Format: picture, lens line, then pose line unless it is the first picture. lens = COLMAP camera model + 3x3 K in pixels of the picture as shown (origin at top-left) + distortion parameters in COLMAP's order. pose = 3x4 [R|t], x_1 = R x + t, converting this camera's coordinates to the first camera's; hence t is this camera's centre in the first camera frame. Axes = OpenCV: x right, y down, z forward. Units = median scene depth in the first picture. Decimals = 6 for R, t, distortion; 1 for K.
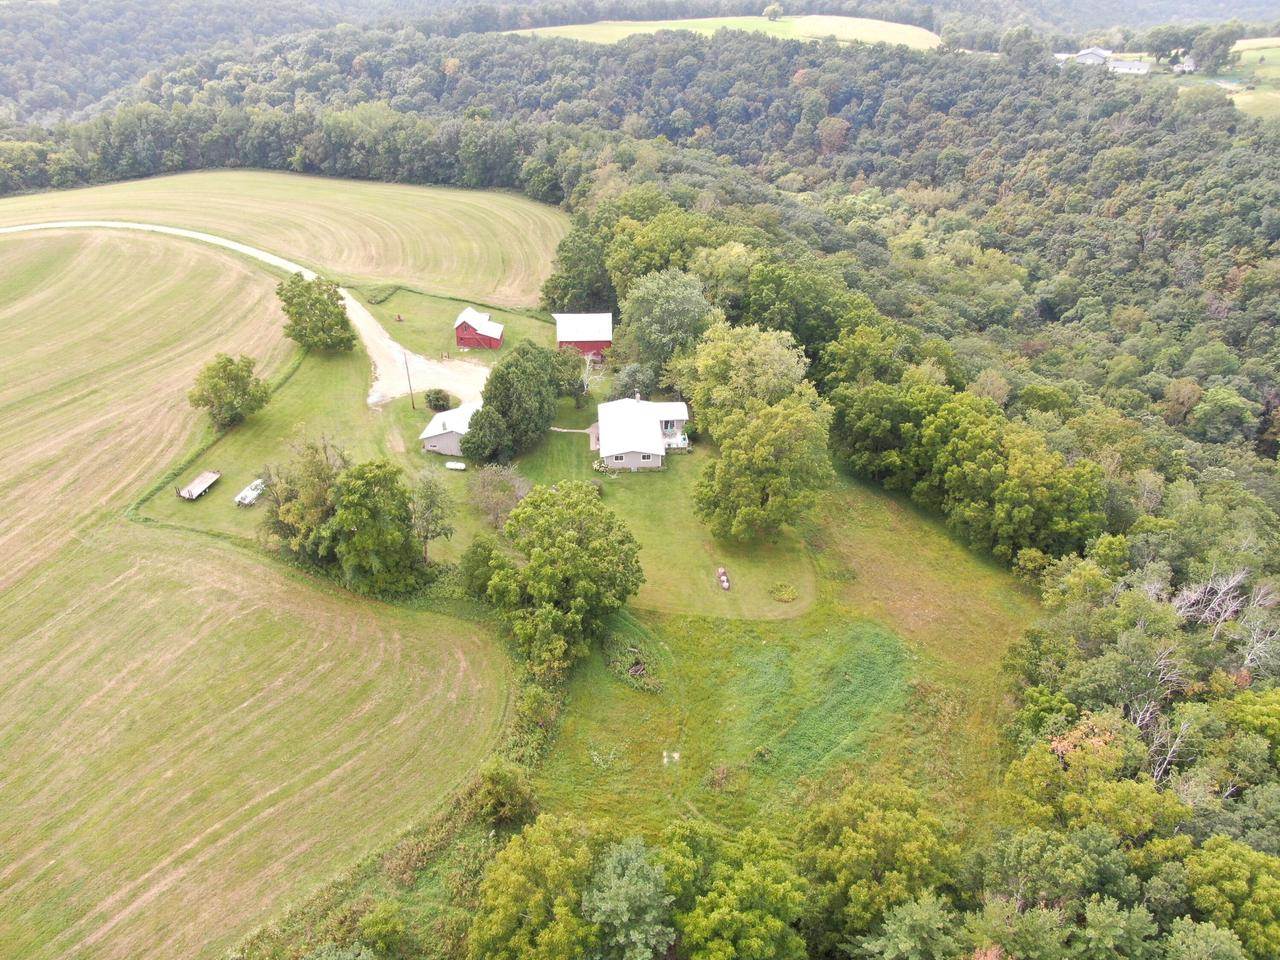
lens RADIAL K [[964.5, 0, 640.0], [0, 964.5, 480.0], [0, 0, 1]] dist [-0.006521, 0.003763]
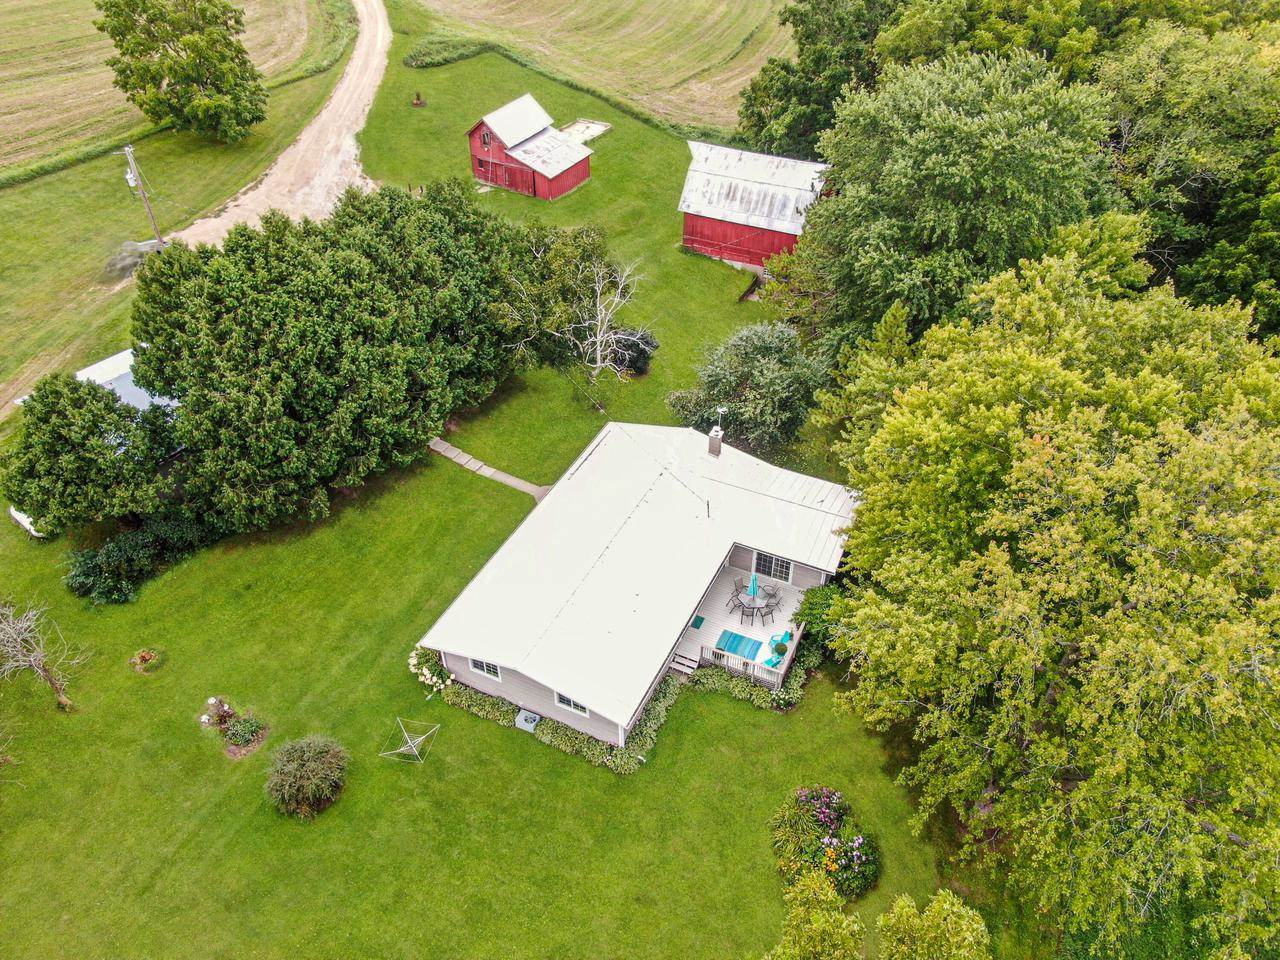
lens RADIAL K [[964.5, 0, 640.0], [0, 964.5, 480.0], [0, 0, 1]] dist [-0.006521, 0.003763]
pose [[0.868000, 0.305182, -0.391713, 0.100221], [-0.246551, 0.949614, 0.193508, -0.122959], [0.431032, -0.071387, 0.899509, 0.688642]]
